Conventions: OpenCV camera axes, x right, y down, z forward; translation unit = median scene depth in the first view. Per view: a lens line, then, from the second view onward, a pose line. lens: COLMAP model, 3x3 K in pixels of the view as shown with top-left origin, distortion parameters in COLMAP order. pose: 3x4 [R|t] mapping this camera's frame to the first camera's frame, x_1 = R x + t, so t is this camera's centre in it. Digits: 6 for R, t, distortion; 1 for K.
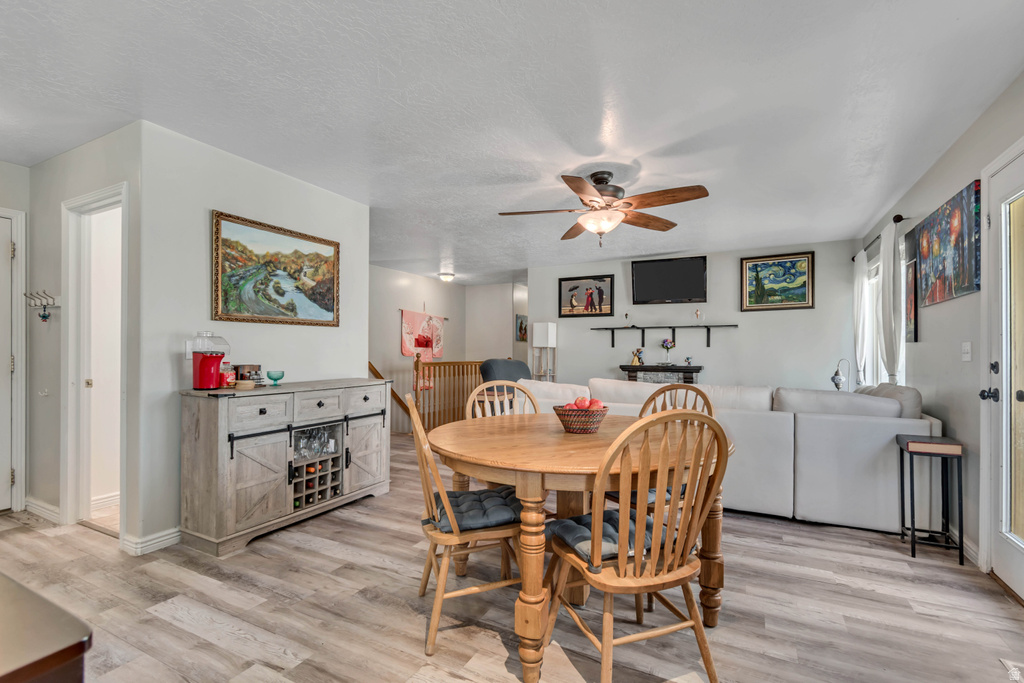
lens RADIAL K [[455.5, 0, 516.9], [0, 455.5, 356.2], [0, 0, 1]] dist [0.001843, -0.001752]
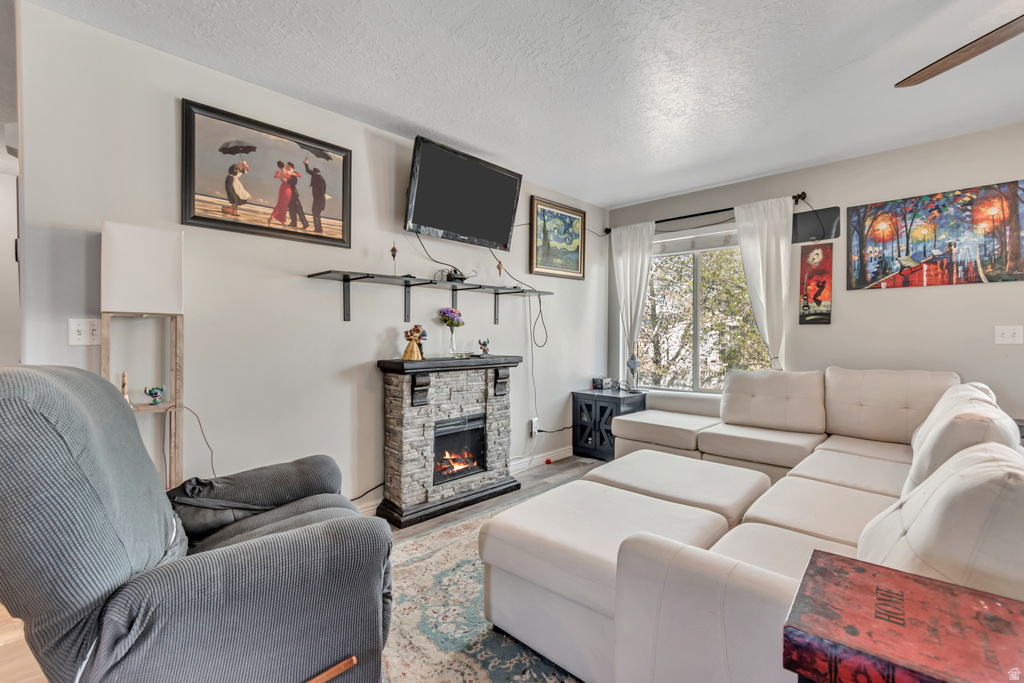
lens RADIAL K [[455.5, 0, 507.9], [0, 455.5, 339.7], [0, 0, 1]] dist [0.001843, -0.001752]
pose [[0.296402, -0.015214, 0.954942, -0.178179], [0.003420, 0.999884, 0.014868, -0.008611], [-0.955057, -0.001141, 0.296420, 0.844195]]
